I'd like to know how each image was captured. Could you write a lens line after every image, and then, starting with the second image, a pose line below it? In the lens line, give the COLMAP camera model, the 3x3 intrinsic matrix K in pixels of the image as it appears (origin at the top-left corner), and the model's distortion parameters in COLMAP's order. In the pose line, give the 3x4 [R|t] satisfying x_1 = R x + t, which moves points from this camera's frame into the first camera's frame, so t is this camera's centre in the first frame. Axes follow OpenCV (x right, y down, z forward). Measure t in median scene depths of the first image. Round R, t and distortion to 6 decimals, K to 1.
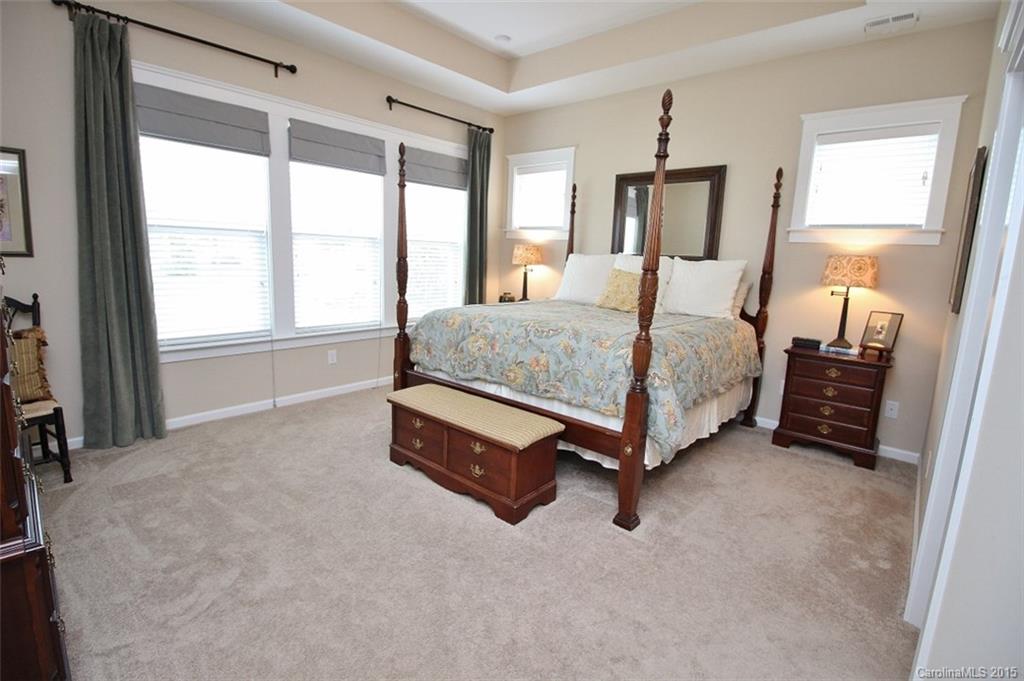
lens RADIAL K [[474.0, 0, 514.7], [0, 474.0, 334.7], [0, 0, 1]] dist [-0.007657, -0.005846]
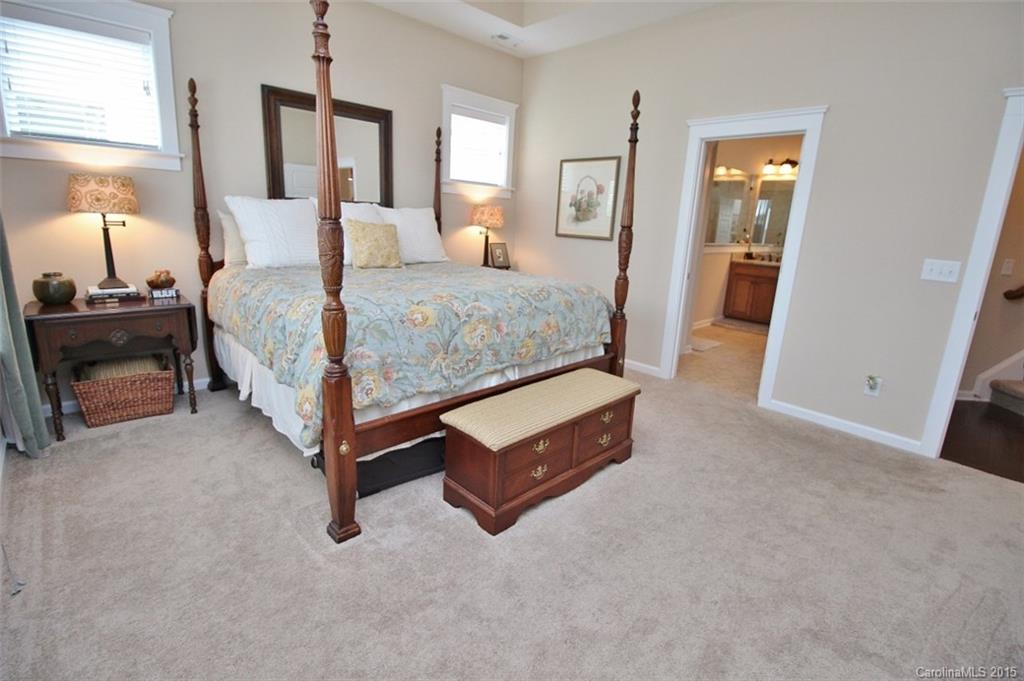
lens RADIAL K [[474.0, 0, 510.1], [0, 474.0, 336.5], [0, 0, 1]] dist [-0.007657, -0.005846]
pose [[0.087035, -0.276395, 0.957095, -0.806292], [0.123941, 0.956280, 0.264889, -0.169901], [-0.988465, 0.095569, 0.117487, 0.862583]]
